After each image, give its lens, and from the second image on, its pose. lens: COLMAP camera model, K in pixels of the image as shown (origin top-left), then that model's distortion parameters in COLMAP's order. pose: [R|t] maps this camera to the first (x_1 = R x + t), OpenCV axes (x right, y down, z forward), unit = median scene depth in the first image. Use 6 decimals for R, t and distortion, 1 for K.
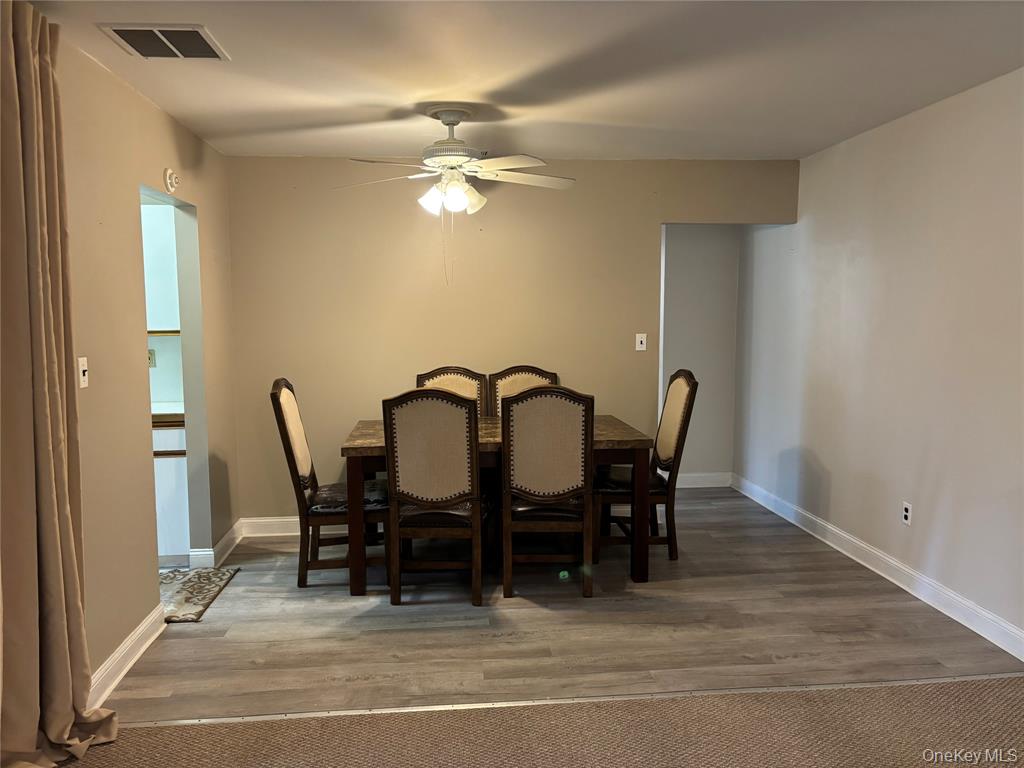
lens RADIAL K [[772.8, 0, 516.9], [0, 772.8, 378.3], [0, 0, 1]] dist [0.028994, -0.027510]
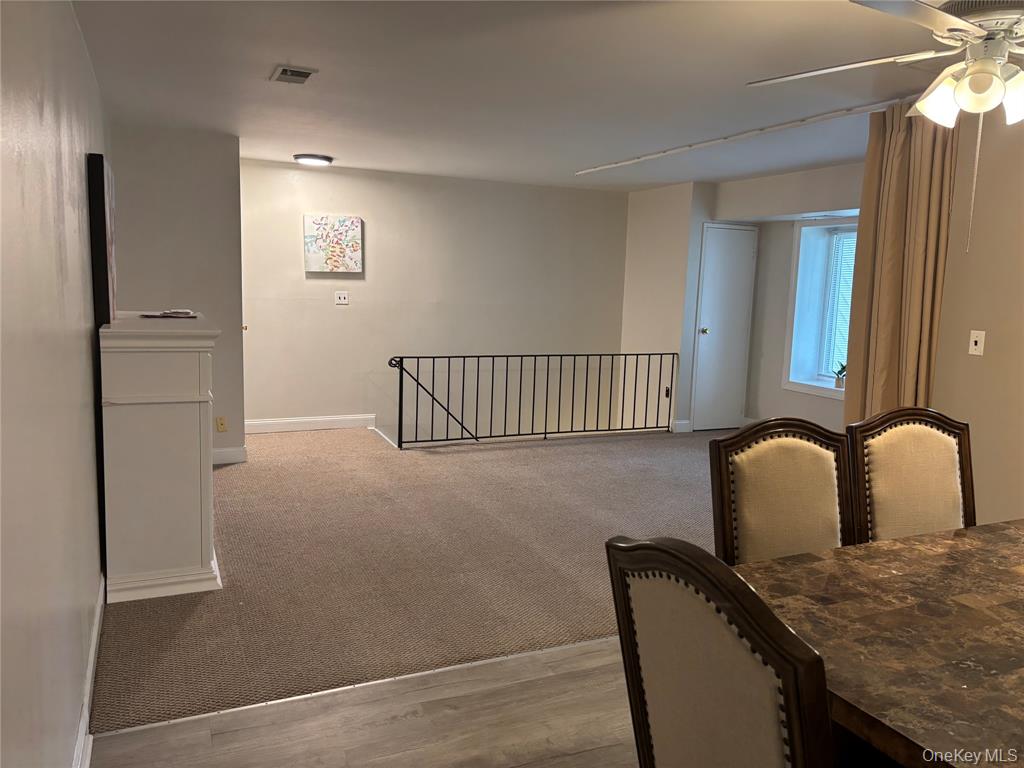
lens RADIAL K [[772.8, 0, 515.8], [0, 772.8, 383.7], [0, 0, 1]] dist [0.028994, -0.027510]
pose [[-0.944639, 0.022704, -0.327325, 0.493534], [-0.050428, 0.975704, 0.213210, -0.153354], [0.324213, 0.217913, -0.920543, 1.701220]]
